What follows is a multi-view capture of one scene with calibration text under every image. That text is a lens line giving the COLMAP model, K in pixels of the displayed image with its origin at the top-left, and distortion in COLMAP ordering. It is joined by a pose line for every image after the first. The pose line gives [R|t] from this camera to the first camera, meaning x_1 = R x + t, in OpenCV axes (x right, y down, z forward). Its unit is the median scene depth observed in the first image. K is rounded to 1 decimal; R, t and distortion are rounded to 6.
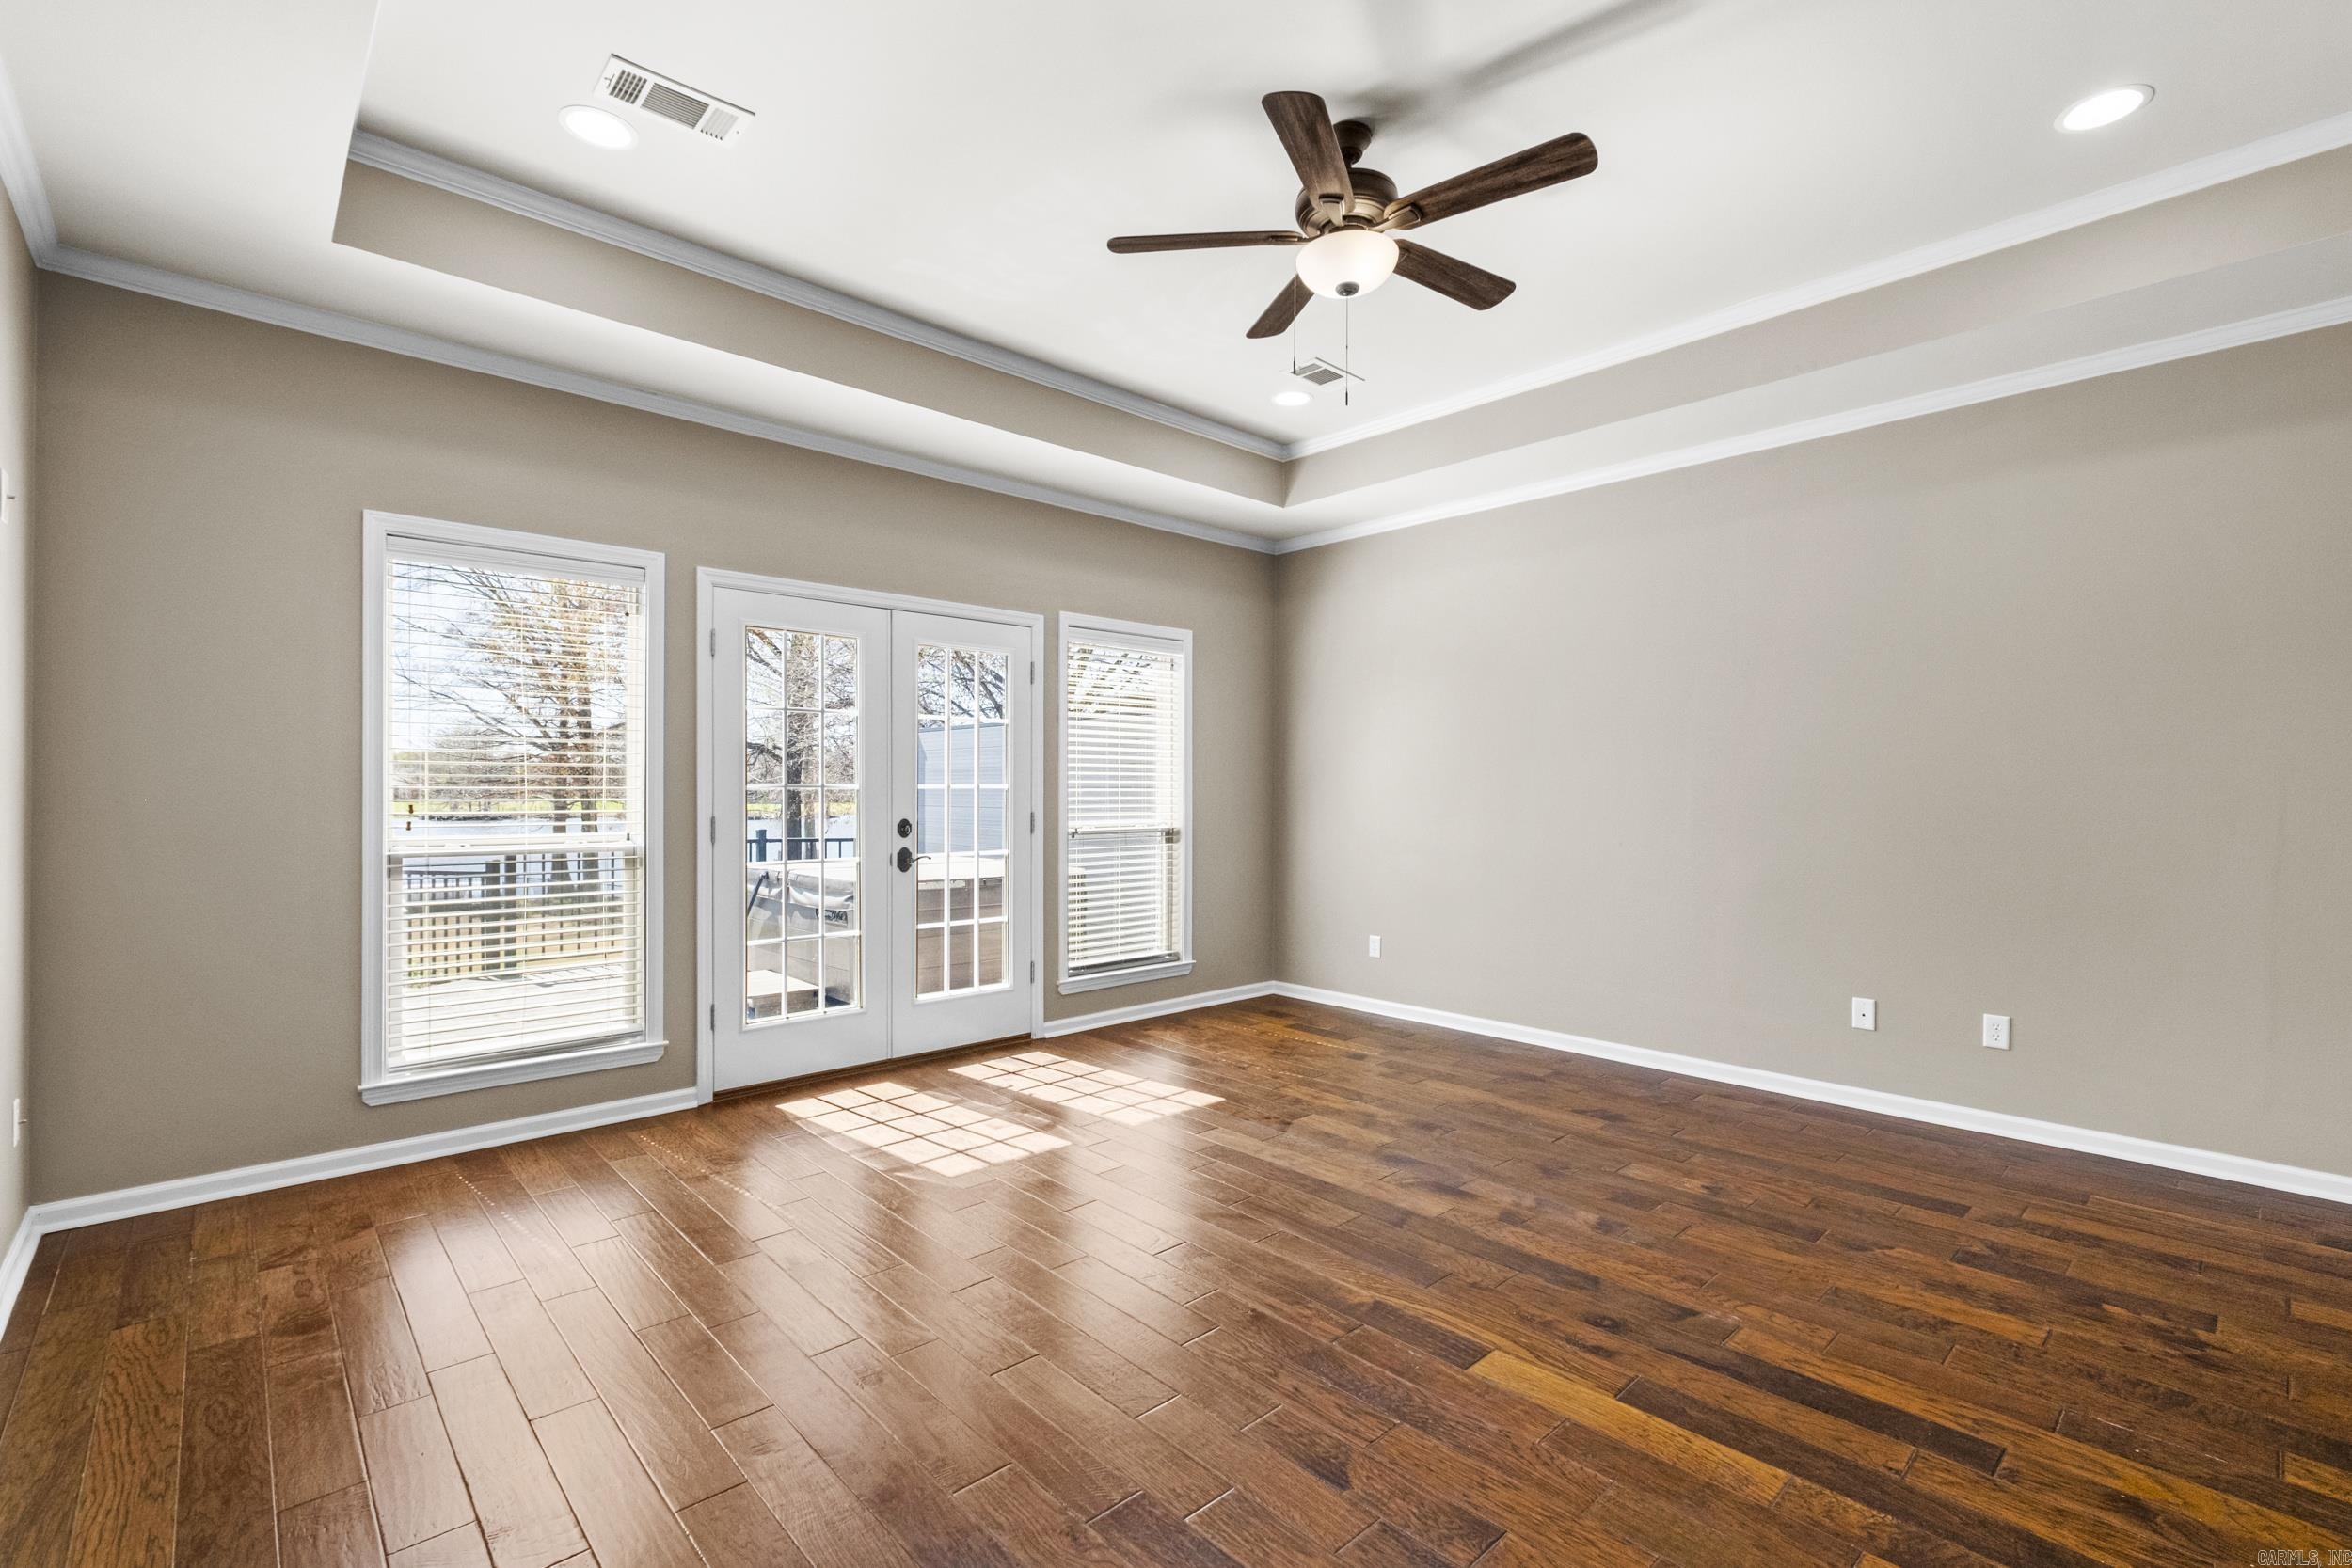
lens RADIAL K [[1027.4, 0, 1169.8], [0, 1027.4, 793.4], [0, 0, 1]] dist [-0.005395, -0.000419]
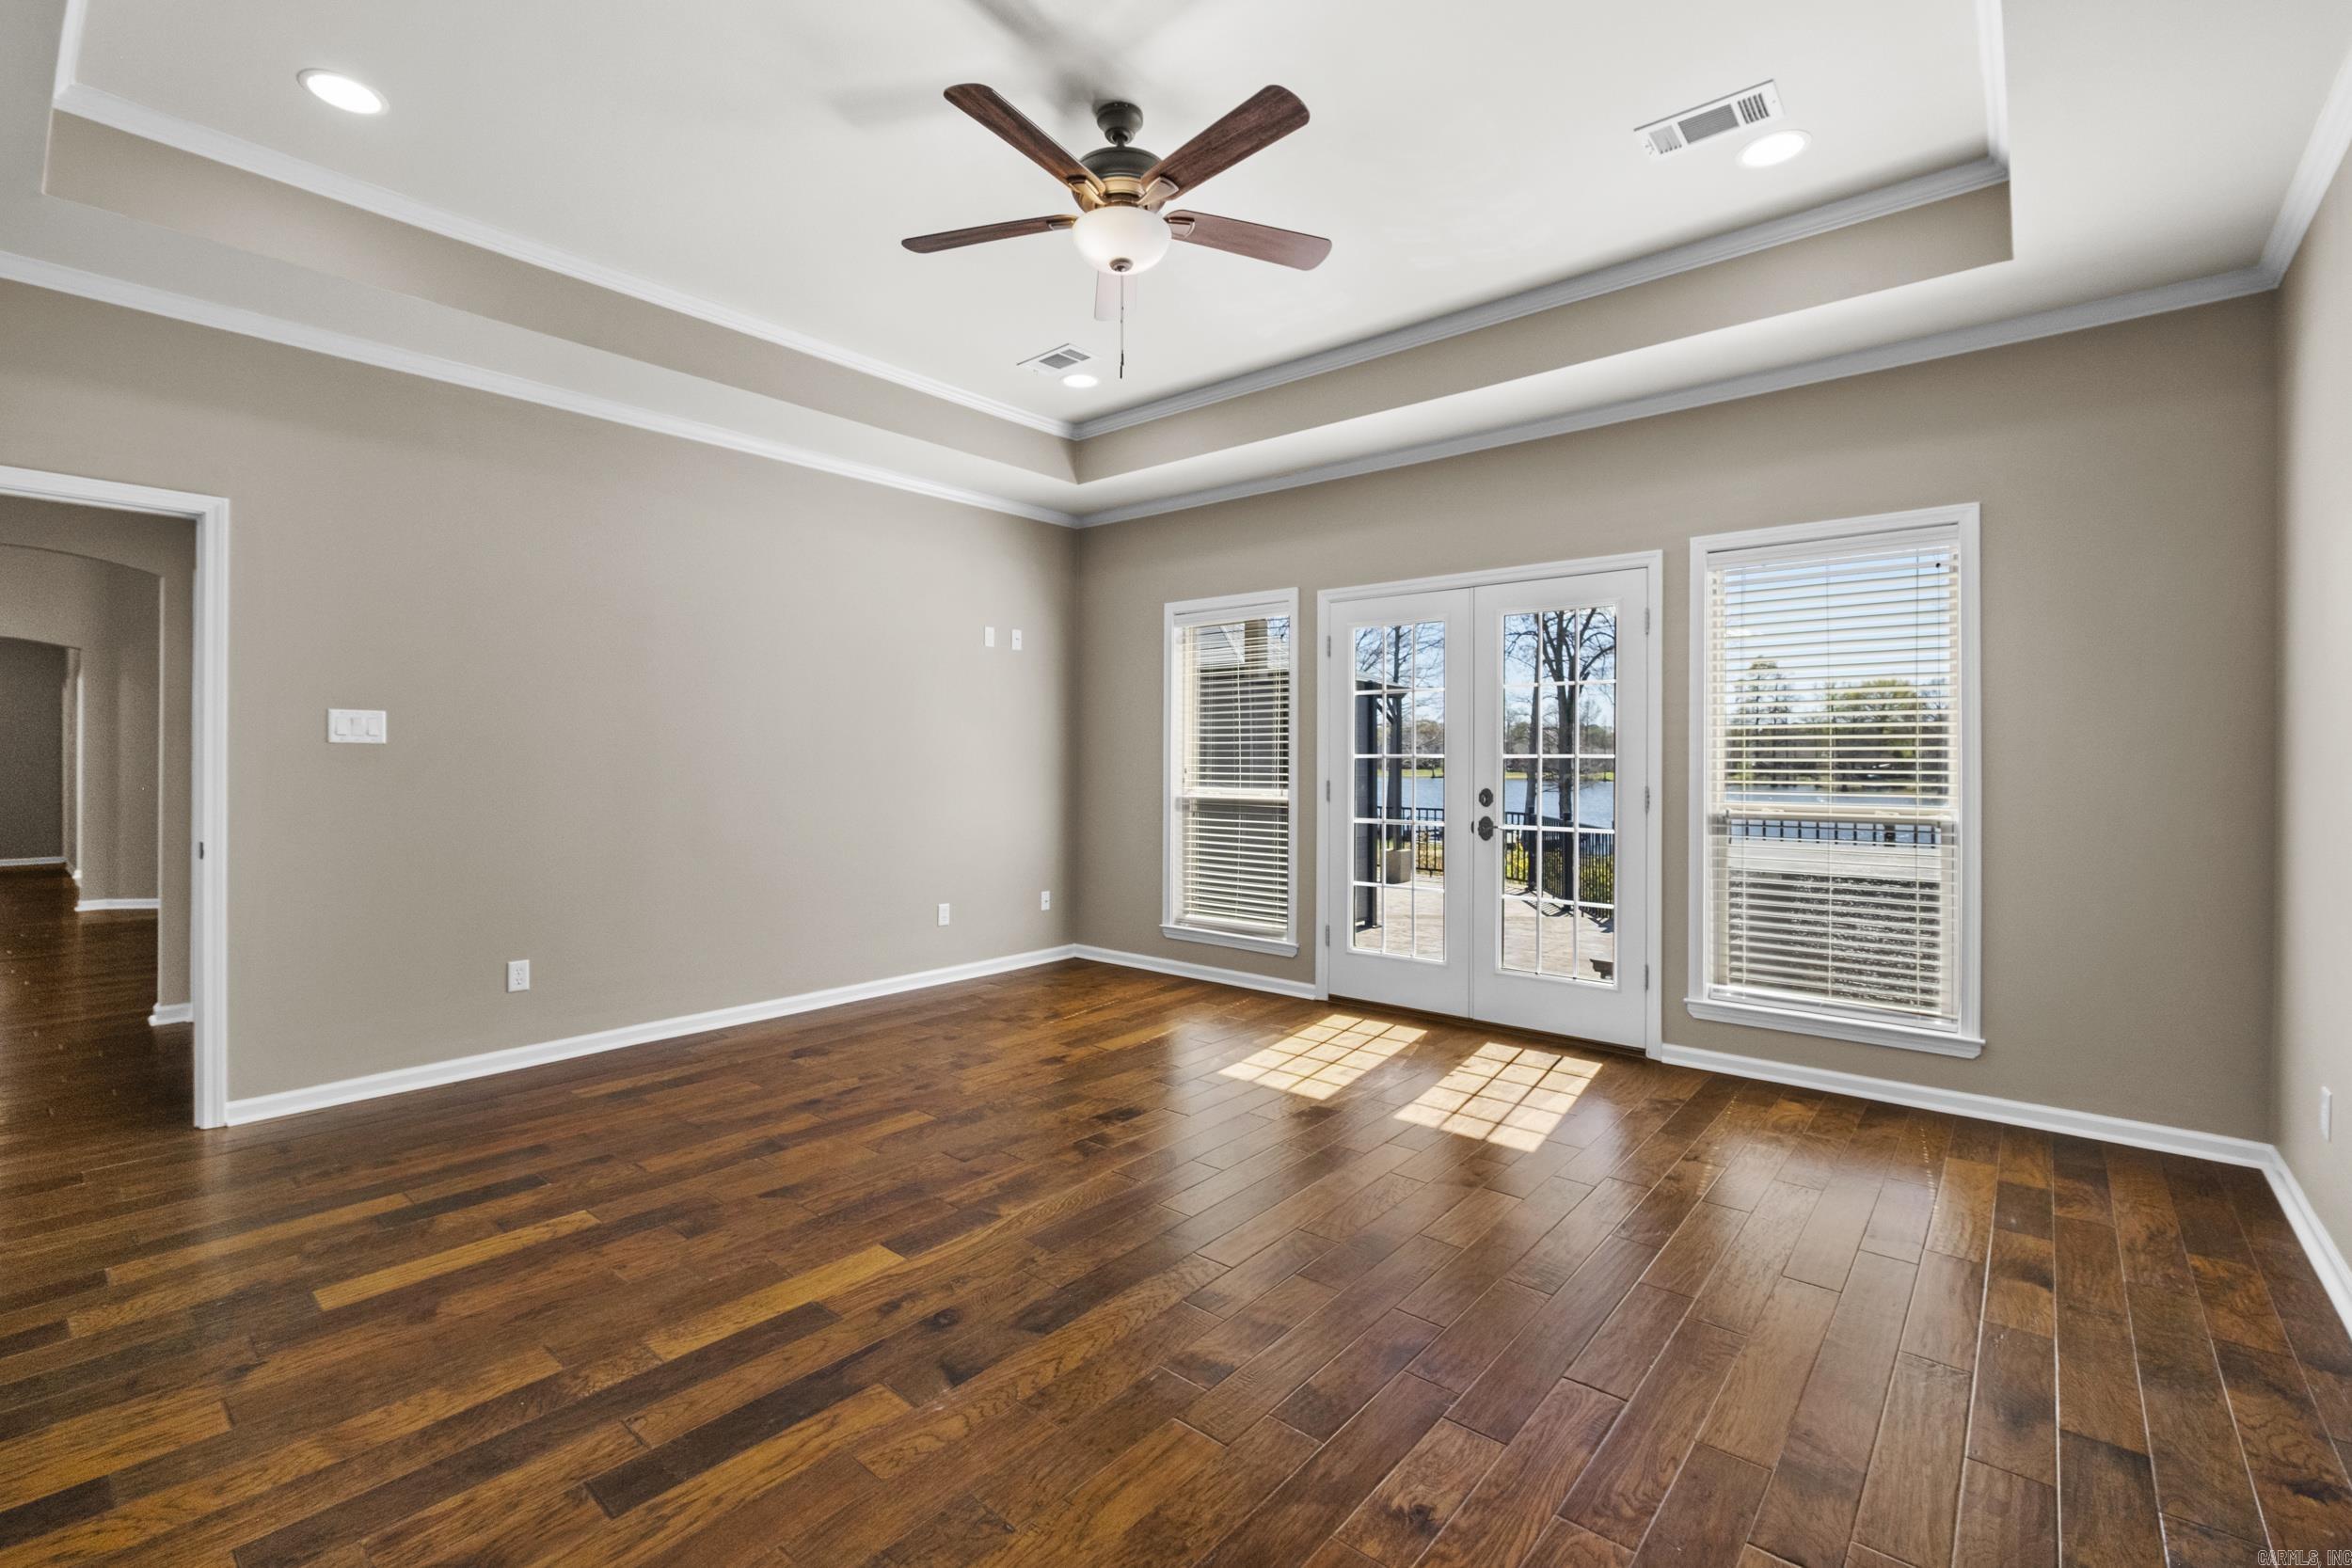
lens RADIAL K [[1027.4, 0, 1170.6], [0, 1027.4, 764.8], [0, 0, 1]] dist [-0.005395, -0.000419]
pose [[0.126293, 0.003755, -0.991986, 1.194159], [-0.005914, 0.999978, 0.003032, -0.000302], [0.991975, 0.005484, 0.126313, 0.933489]]
